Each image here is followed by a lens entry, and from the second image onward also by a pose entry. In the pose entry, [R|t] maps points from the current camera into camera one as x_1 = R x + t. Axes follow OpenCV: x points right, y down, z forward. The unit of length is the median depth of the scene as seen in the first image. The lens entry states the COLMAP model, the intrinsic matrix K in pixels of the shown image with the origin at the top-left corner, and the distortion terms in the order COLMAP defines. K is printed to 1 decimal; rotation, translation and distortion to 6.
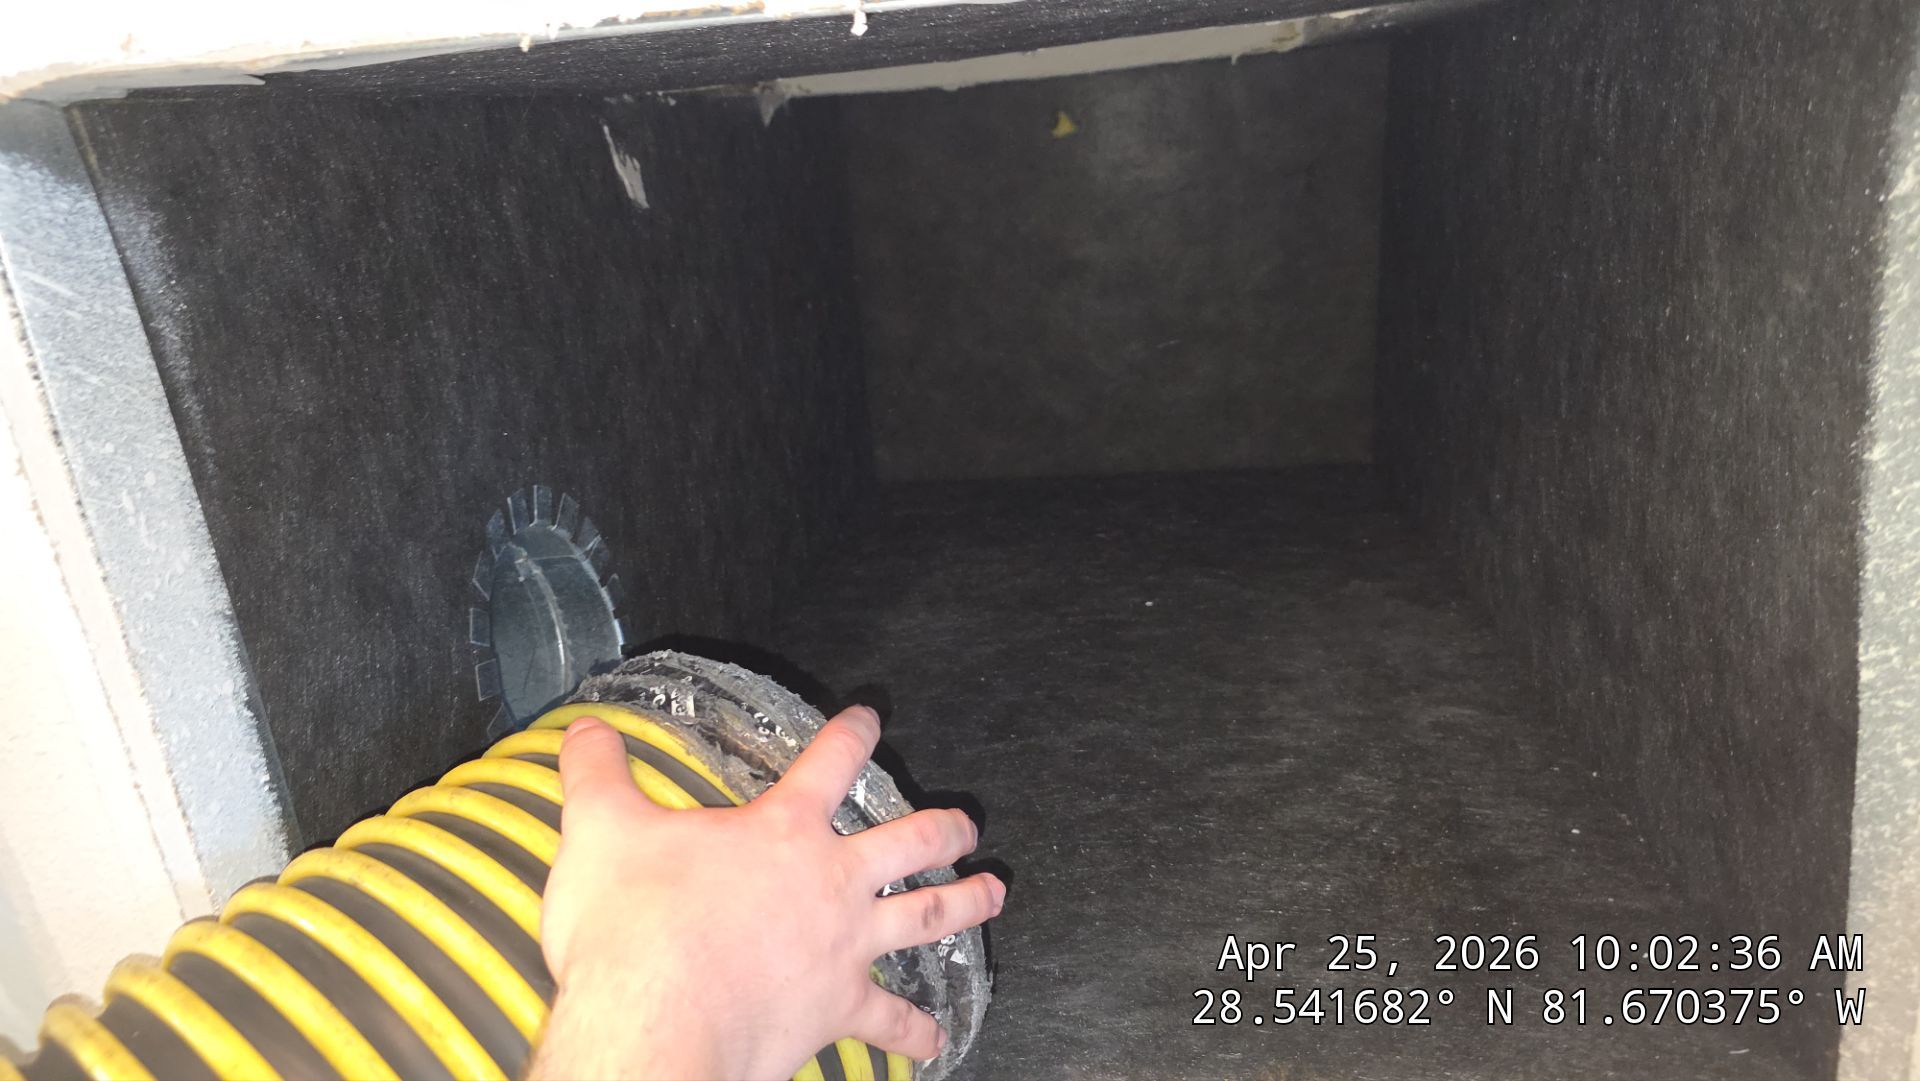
lens RADIAL K [[1304.5, 0, 958.0], [0, 1304.5, 558.6], [0, 0, 1]] dist [-0.008379, 0.001327]
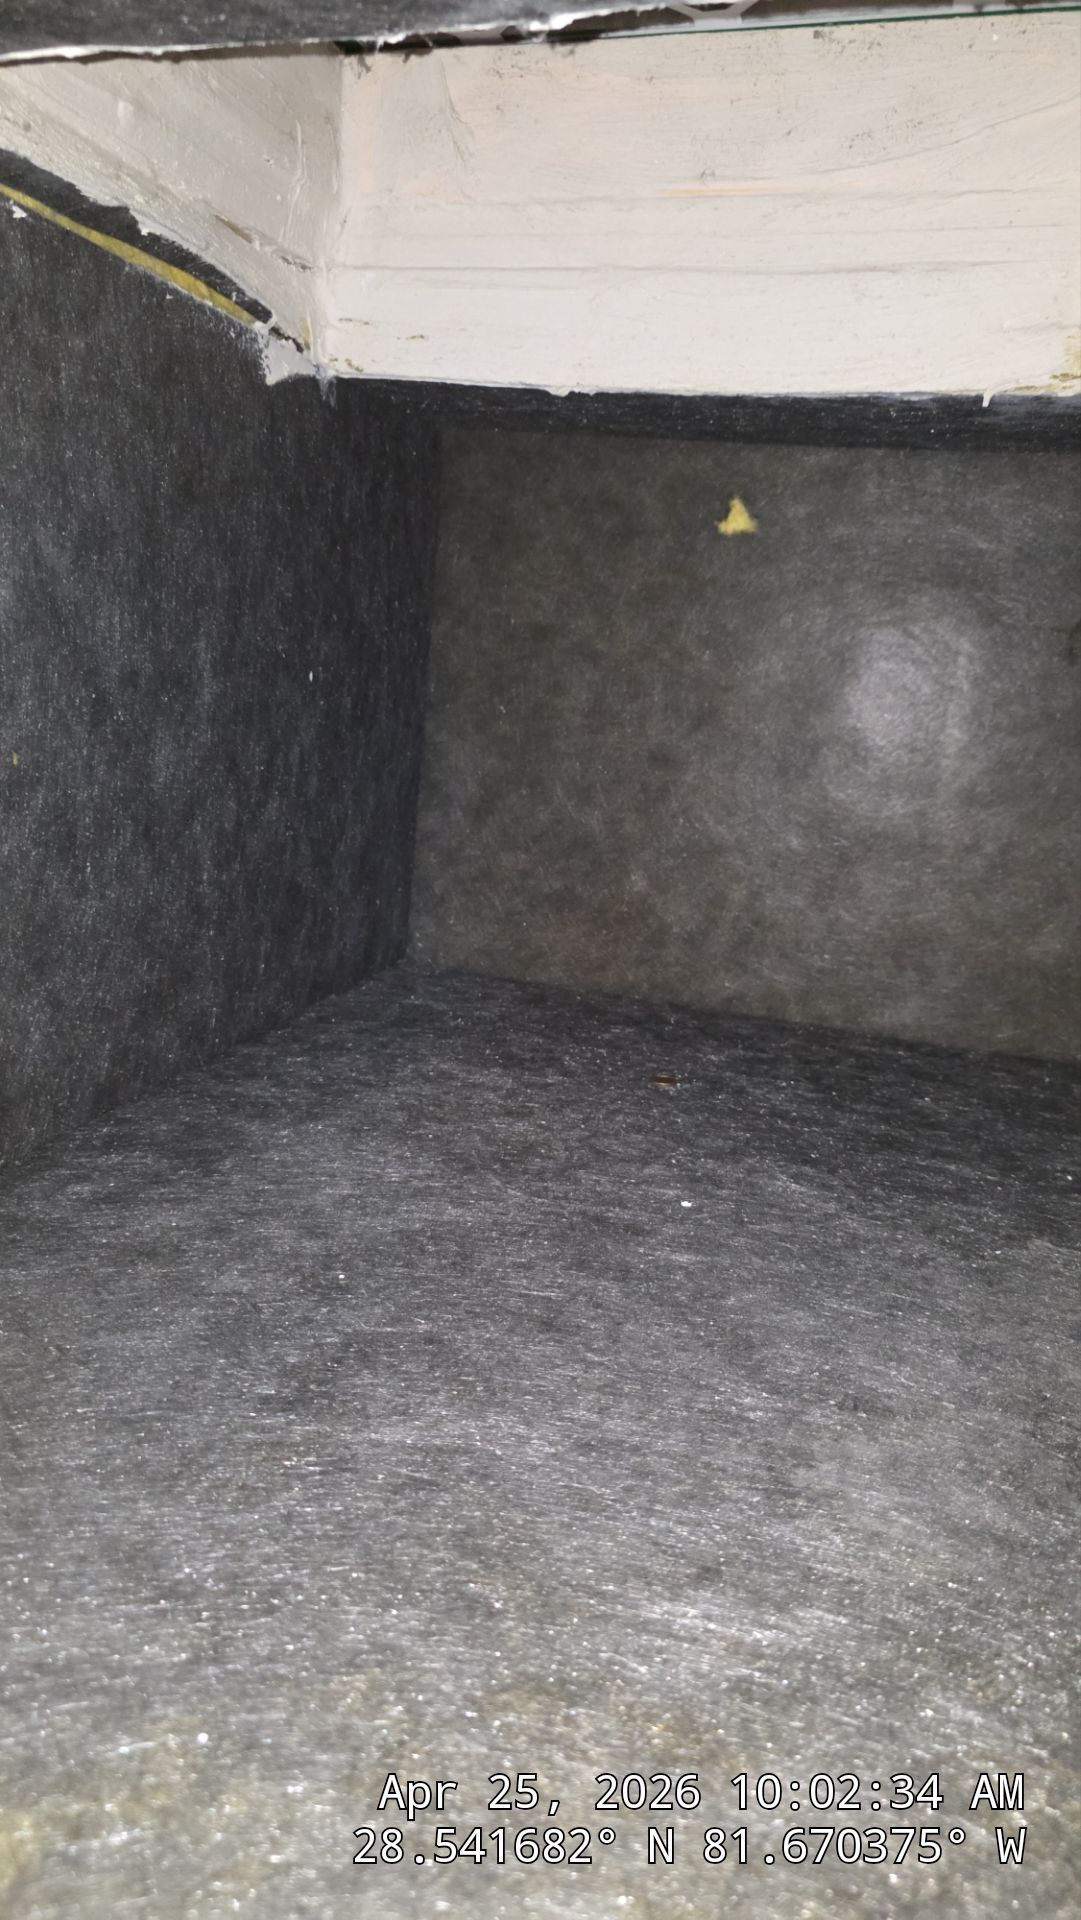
lens RADIAL K [[1304.5, 0, 526.4], [0, 1304.5, 978.6], [0, 0, 1]] dist [-0.008379, 0.001327]
pose [[0.975530, 0.192538, -0.106163, 0.118784], [-0.201561, 0.976038, -0.081997, -0.002960], [0.087832, 0.101389, 0.990962, 0.386910]]
